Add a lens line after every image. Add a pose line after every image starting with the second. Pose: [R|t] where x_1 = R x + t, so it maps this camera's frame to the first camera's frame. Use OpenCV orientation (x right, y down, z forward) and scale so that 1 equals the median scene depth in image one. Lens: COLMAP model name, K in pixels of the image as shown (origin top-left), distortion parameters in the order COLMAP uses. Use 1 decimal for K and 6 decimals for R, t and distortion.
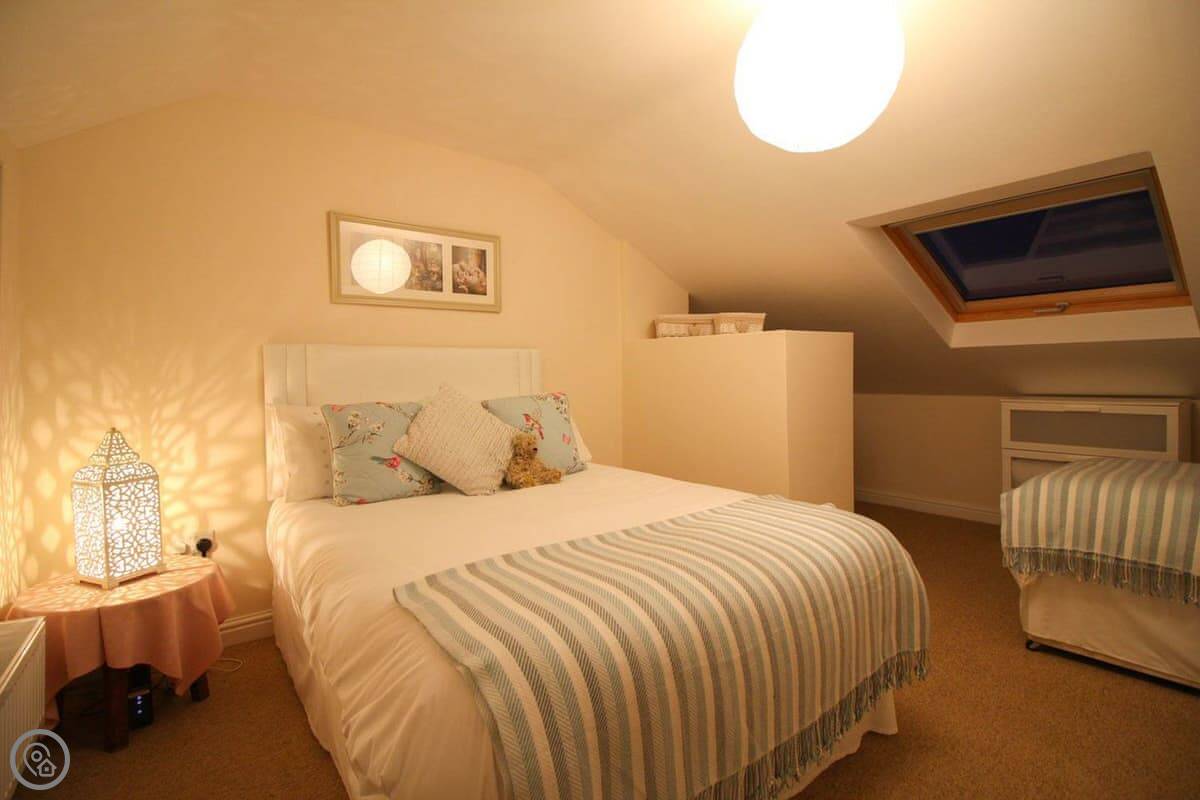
lens RADIAL K [[556.5, 0, 600.0], [0, 556.5, 382.8], [0, 0, 1]] dist [0.002339, -0.014244]
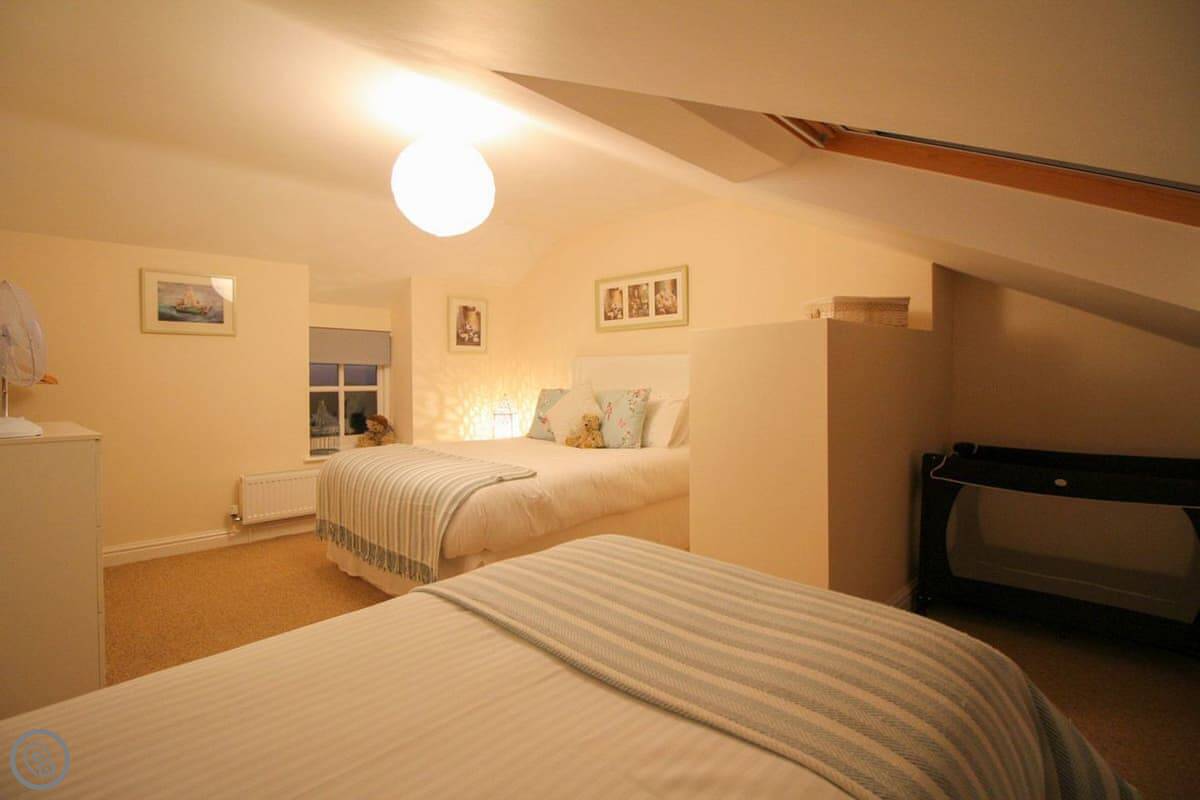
lens RADIAL K [[556.5, 0, 600.0], [0, 556.5, 382.8], [0, 0, 1]] dist [0.002339, -0.014244]
pose [[0.144616, 0.026203, -0.989141, 1.284298], [-0.013796, 0.999606, 0.024463, -0.029087], [0.989392, 0.010108, 0.144921, 0.769848]]
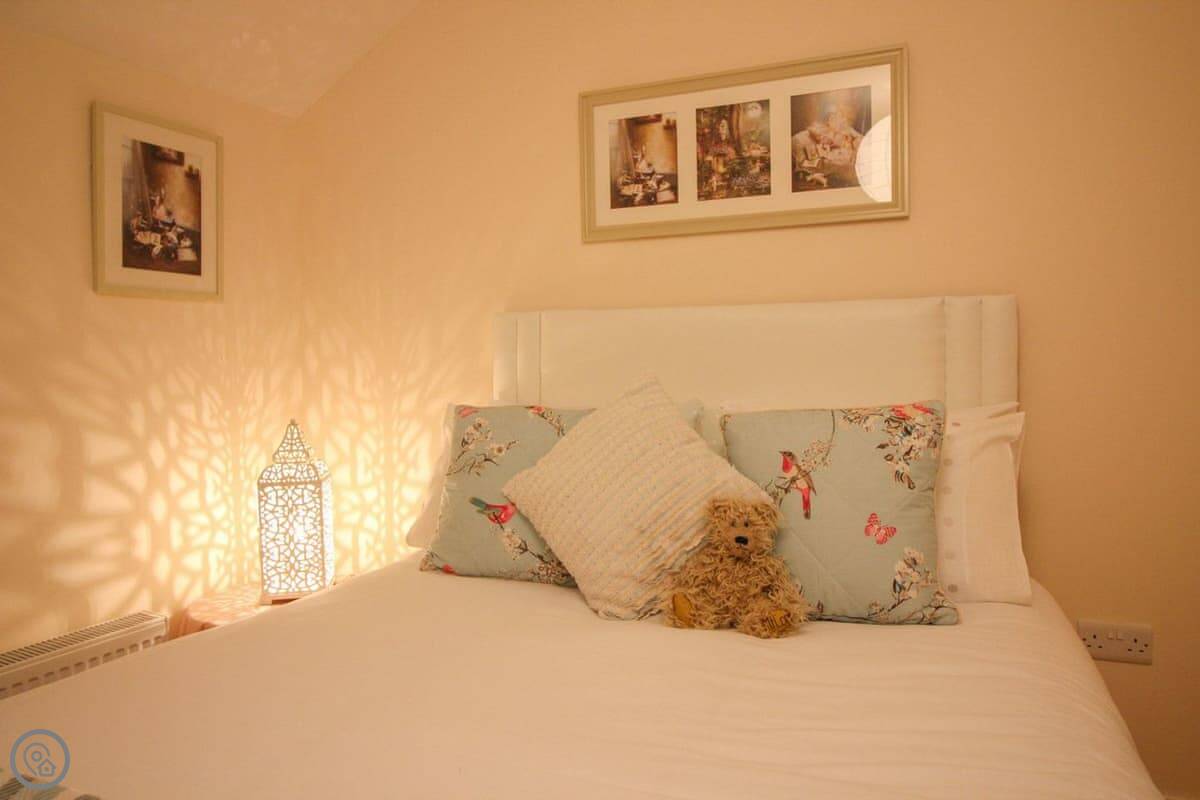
lens RADIAL K [[814.2, 0, 597.5], [0, 814.2, 380.5], [0, 0, 1]] dist [0.006884, 0.000543]
pose [[0.488999, 0.025509, -0.871911, 0.333534], [-0.012000, 0.999674, 0.022517, -0.010170], [0.872202, -0.000548, 0.489146, 0.575413]]
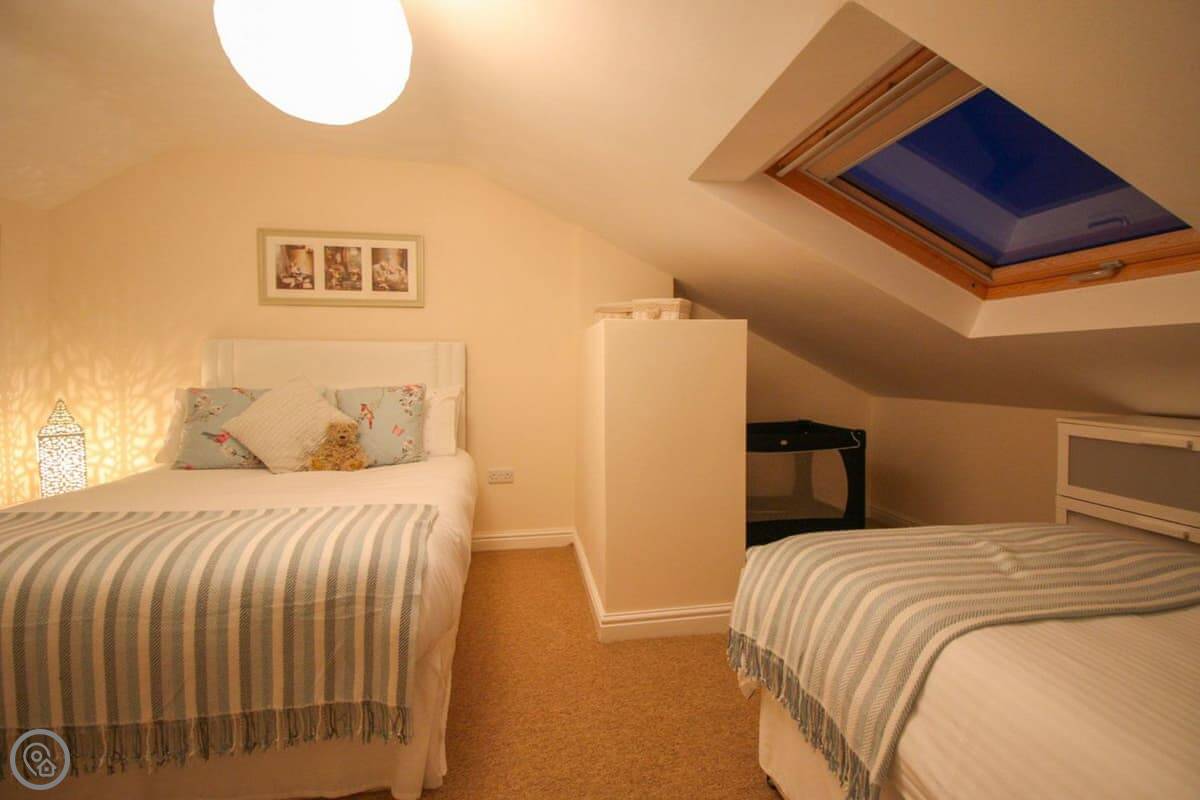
lens RADIAL K [[571.8, 0, 614.8], [0, 571.8, 382.5], [0, 0, 1]] dist [-0.000306, -0.014544]
pose [[0.888739, 0.028726, -0.457512, 0.788029], [-0.023545, 0.999578, 0.017023, -0.014556], [0.457808, -0.004357, 0.889040, 0.255729]]
